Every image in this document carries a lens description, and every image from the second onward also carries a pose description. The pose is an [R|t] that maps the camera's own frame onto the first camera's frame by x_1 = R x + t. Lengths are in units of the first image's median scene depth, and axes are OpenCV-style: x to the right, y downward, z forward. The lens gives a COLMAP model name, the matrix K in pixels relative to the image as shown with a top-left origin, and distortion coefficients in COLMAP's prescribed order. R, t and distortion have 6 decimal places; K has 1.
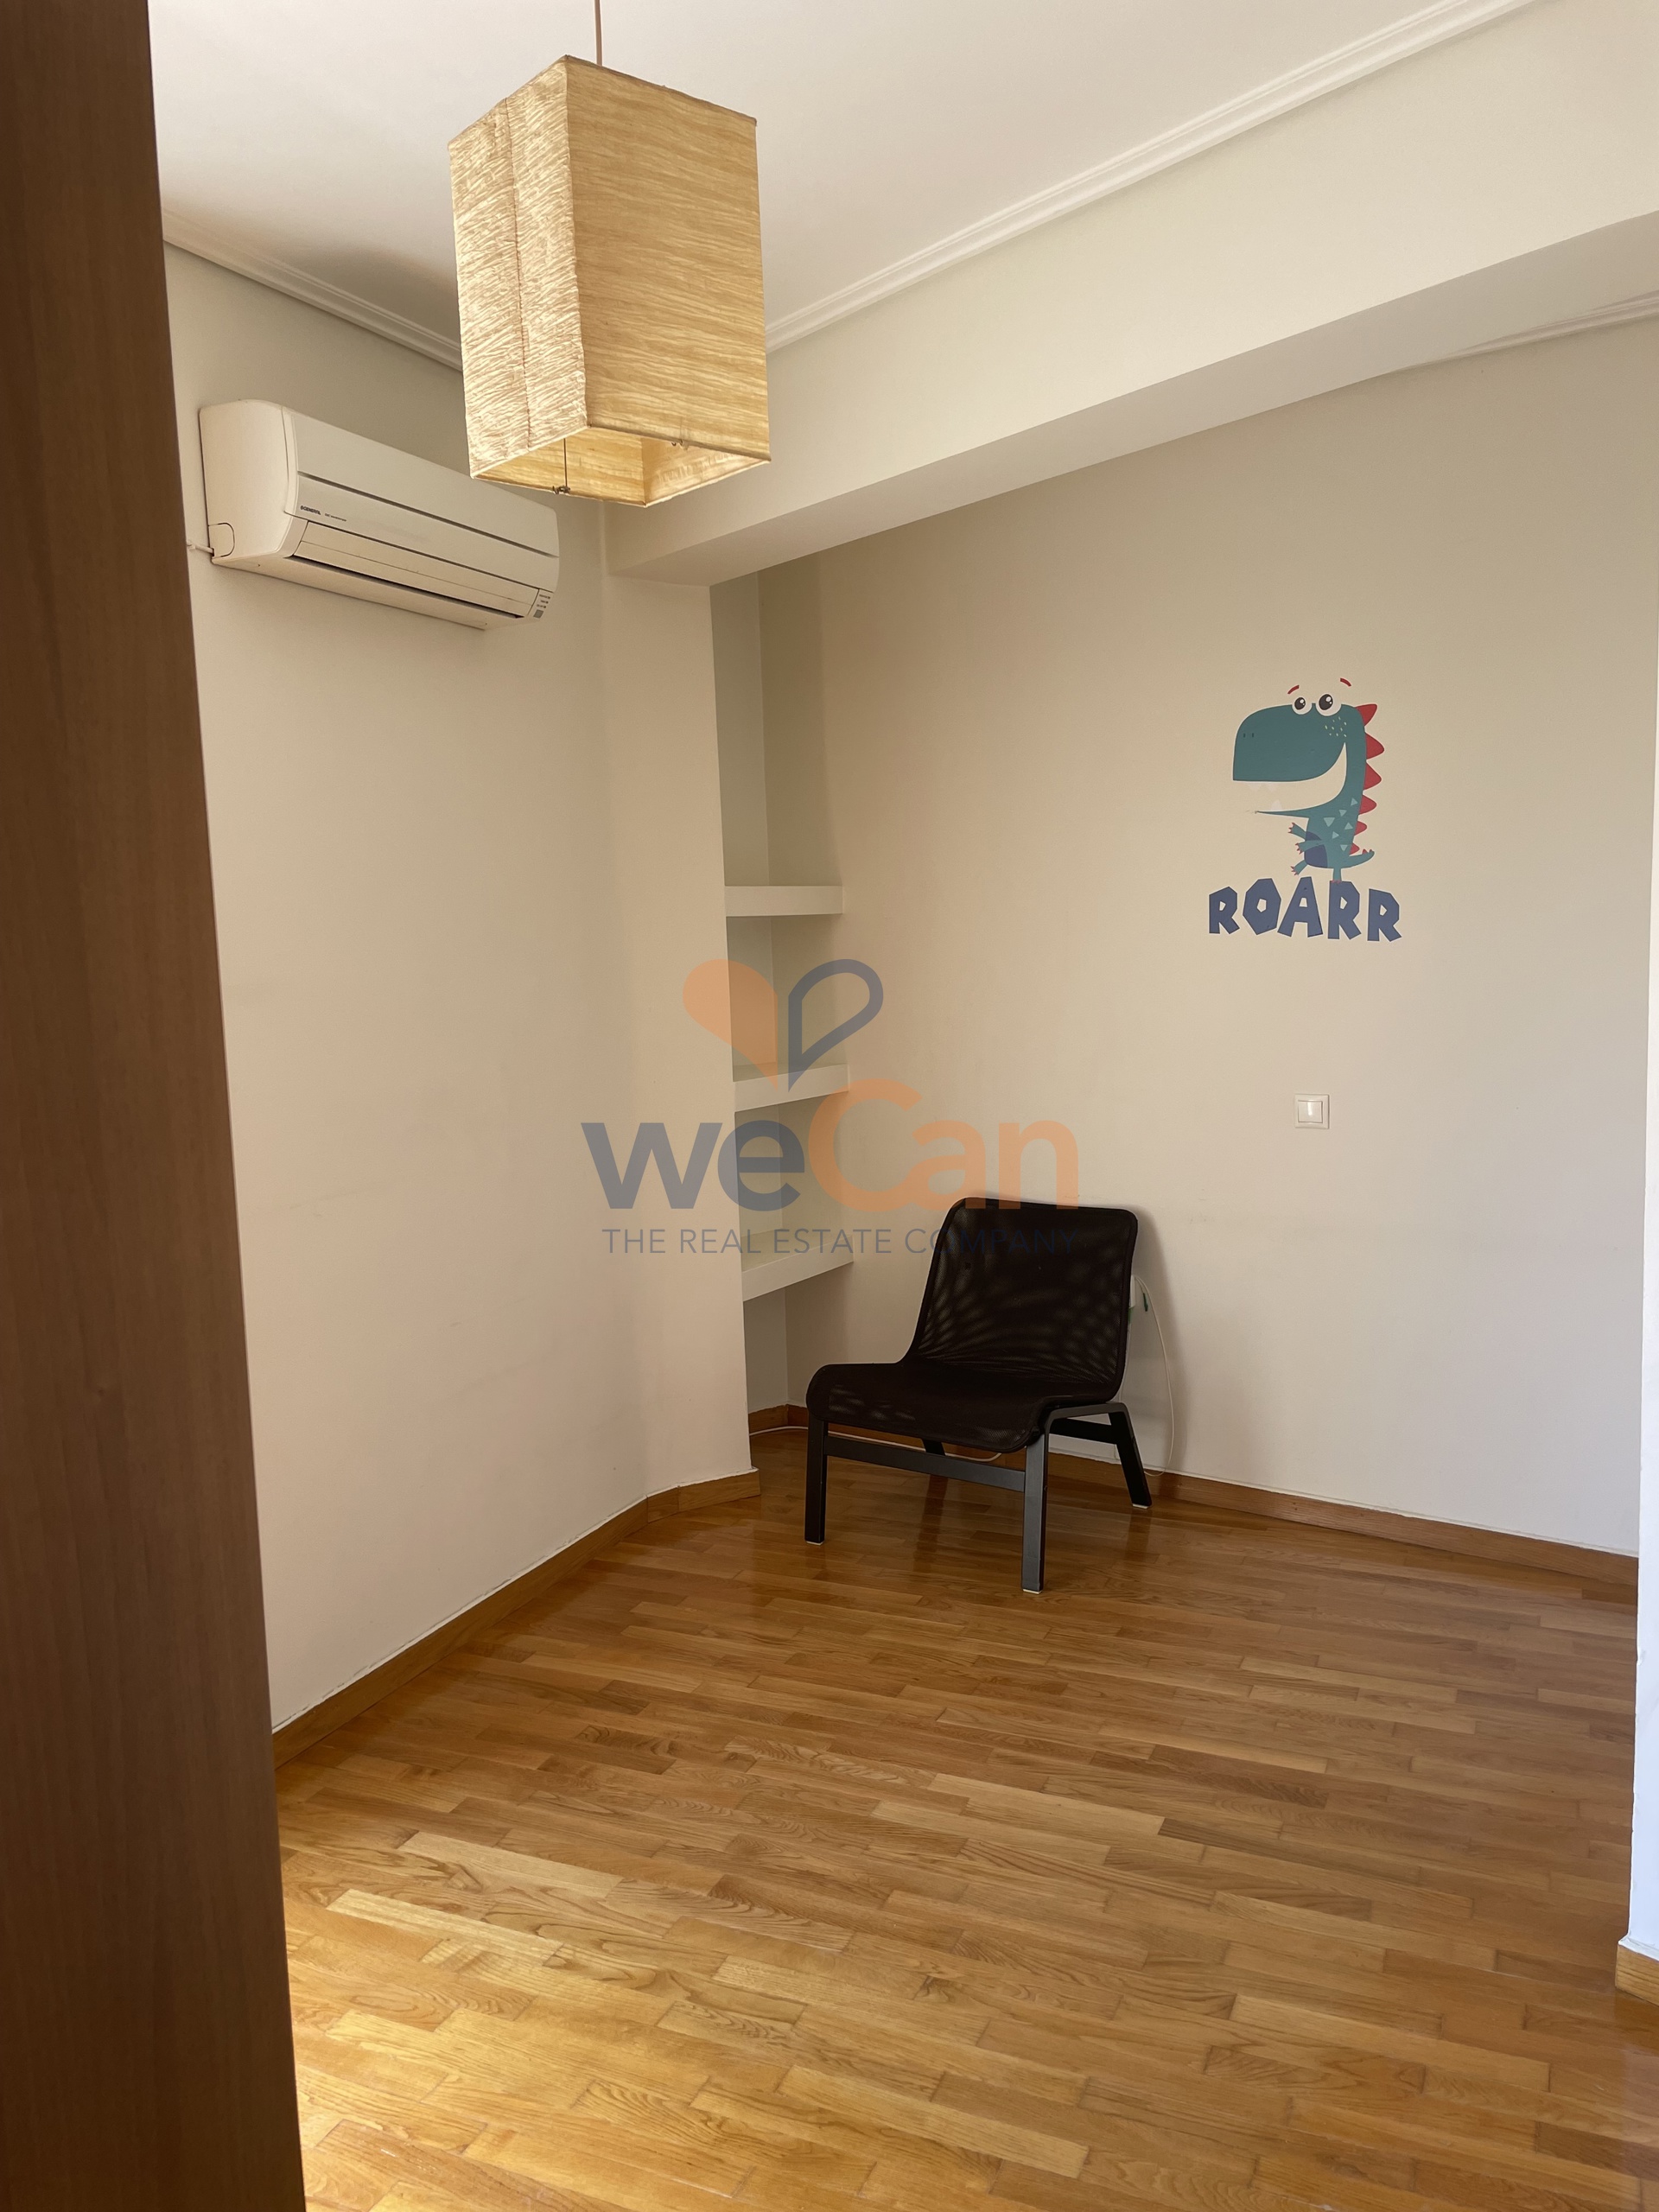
lens RADIAL K [[1664.5, 0, 830.8], [0, 1664.5, 1106.0], [0, 0, 1]] dist [-0.024601, -0.006293]
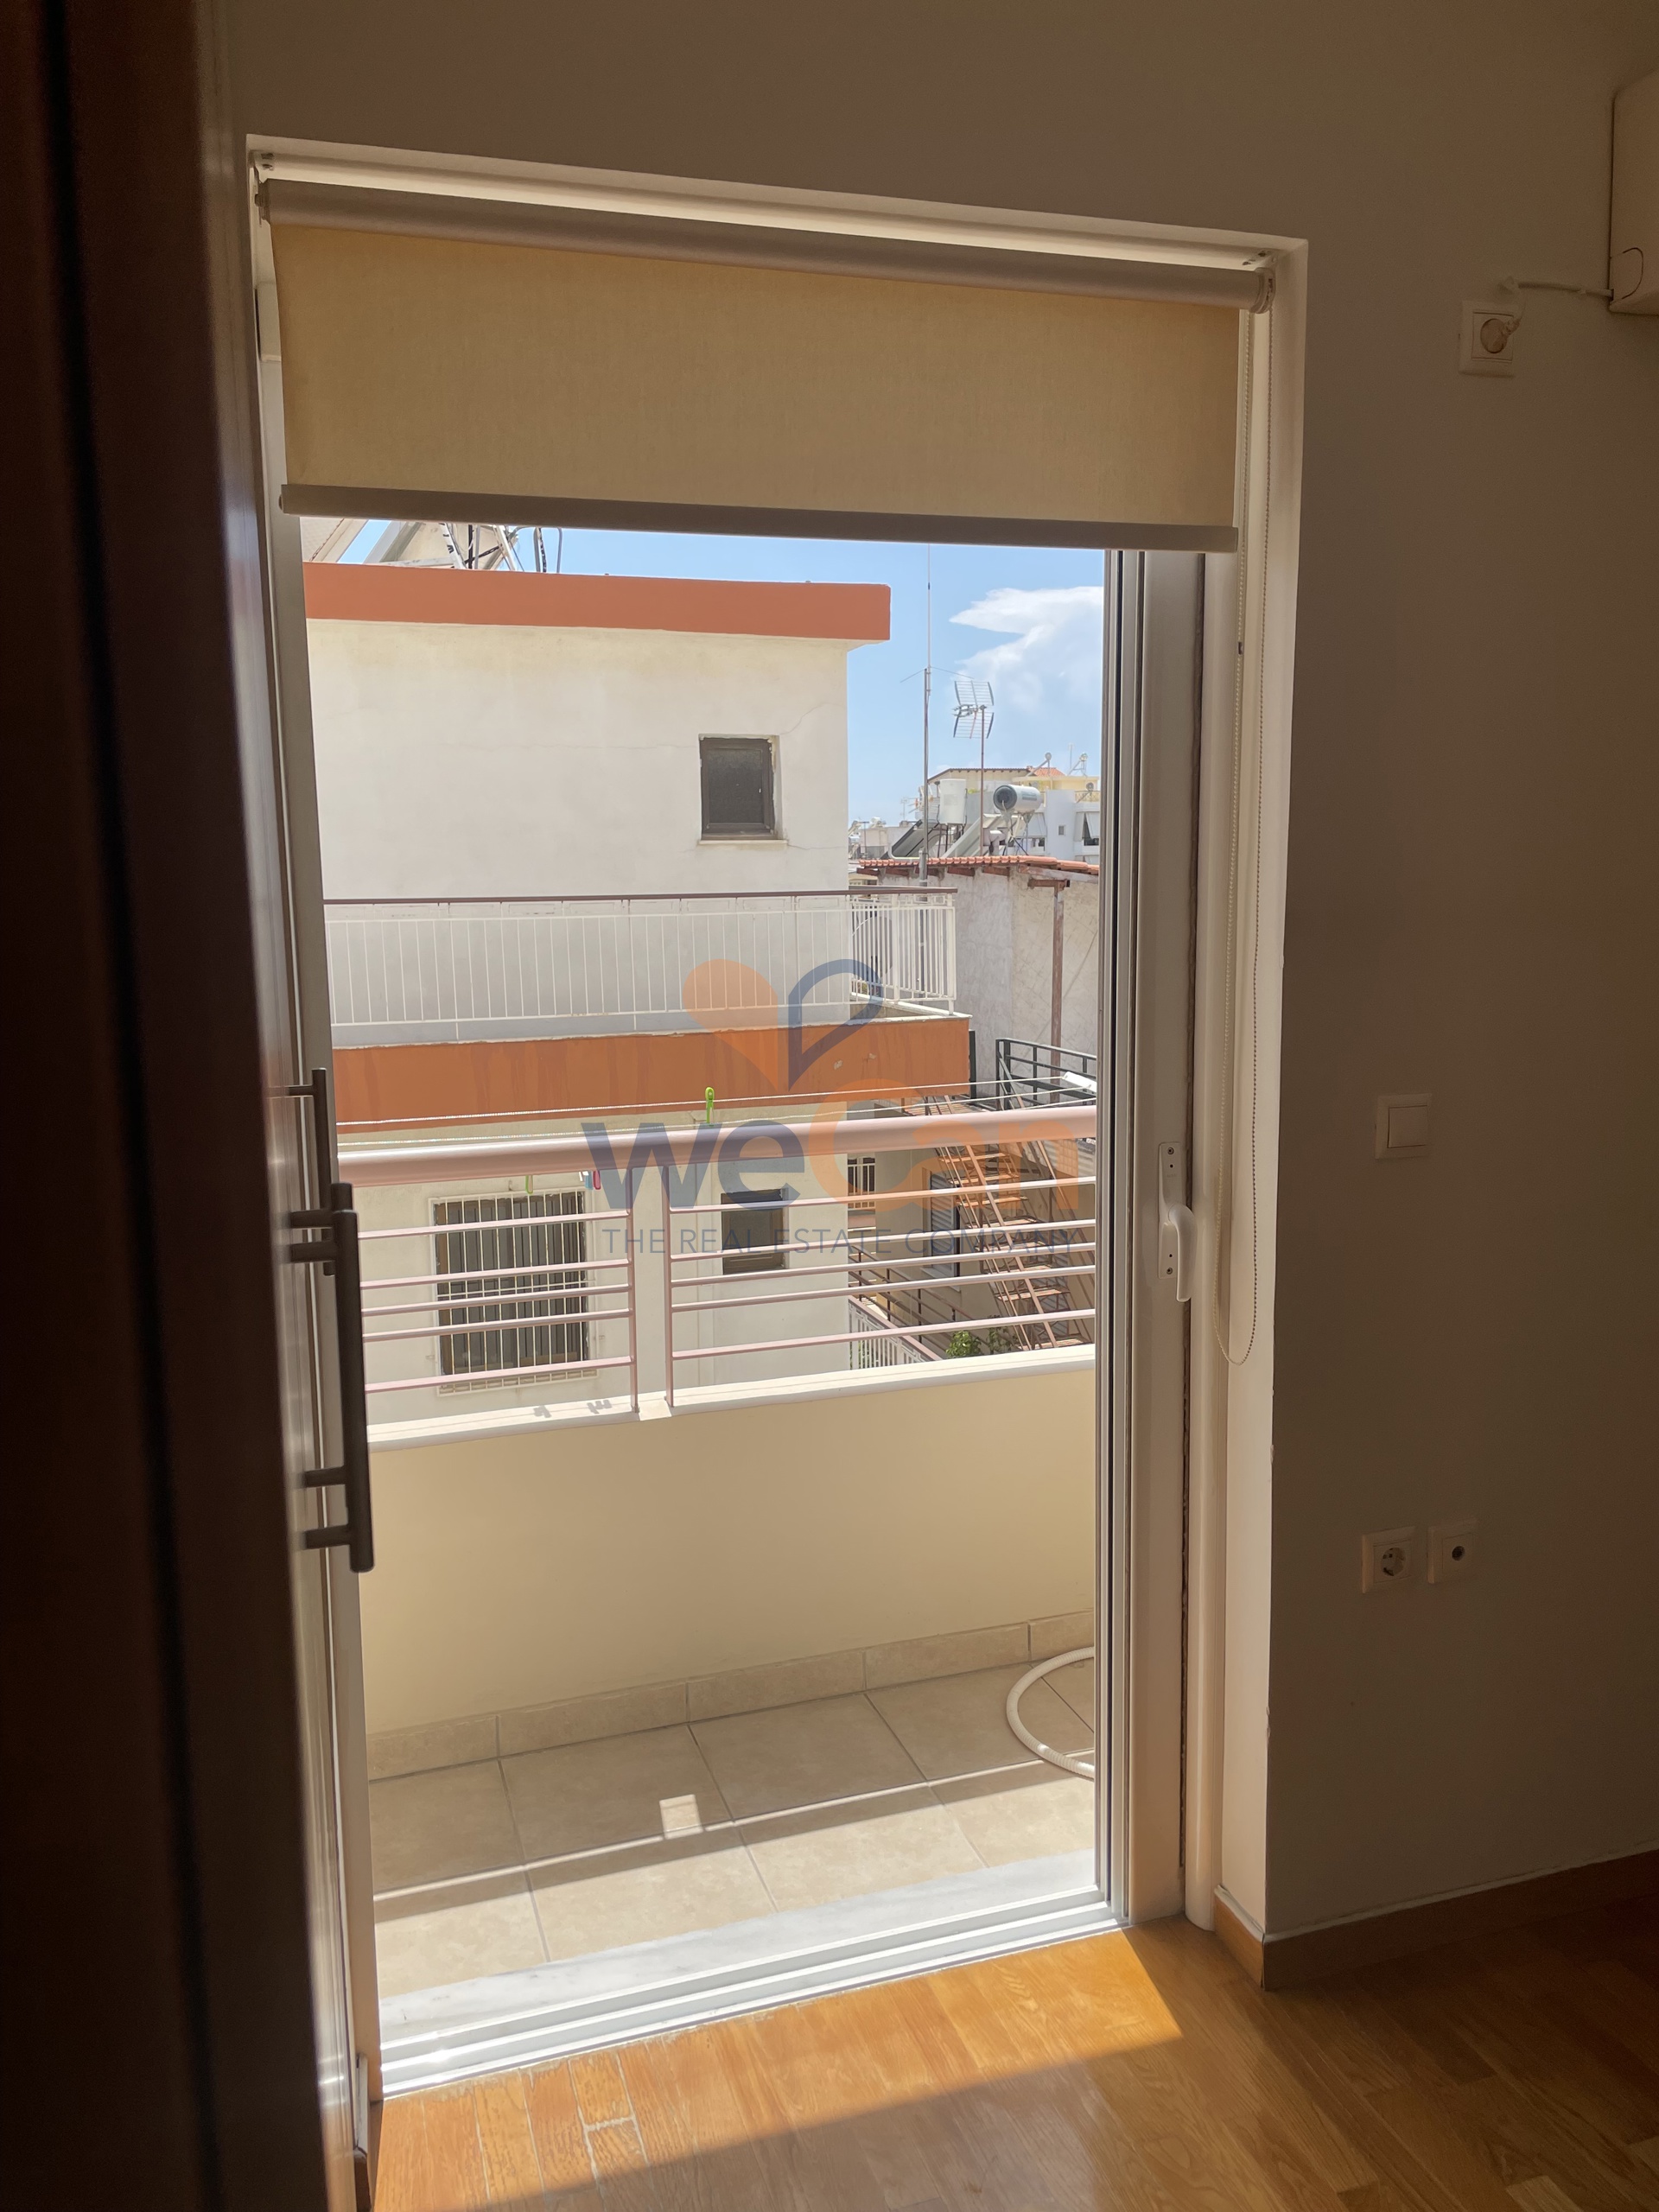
lens RADIAL K [[1664.5, 0, 831.3], [0, 1664.5, 1103.3], [0, 0, 1]] dist [-0.024601, -0.006293]
pose [[0.655763, 0.123324, -0.744826, -0.023161], [-0.079964, 0.992364, 0.093908, -0.028805], [0.750720, -0.002022, 0.660617, 0.296786]]
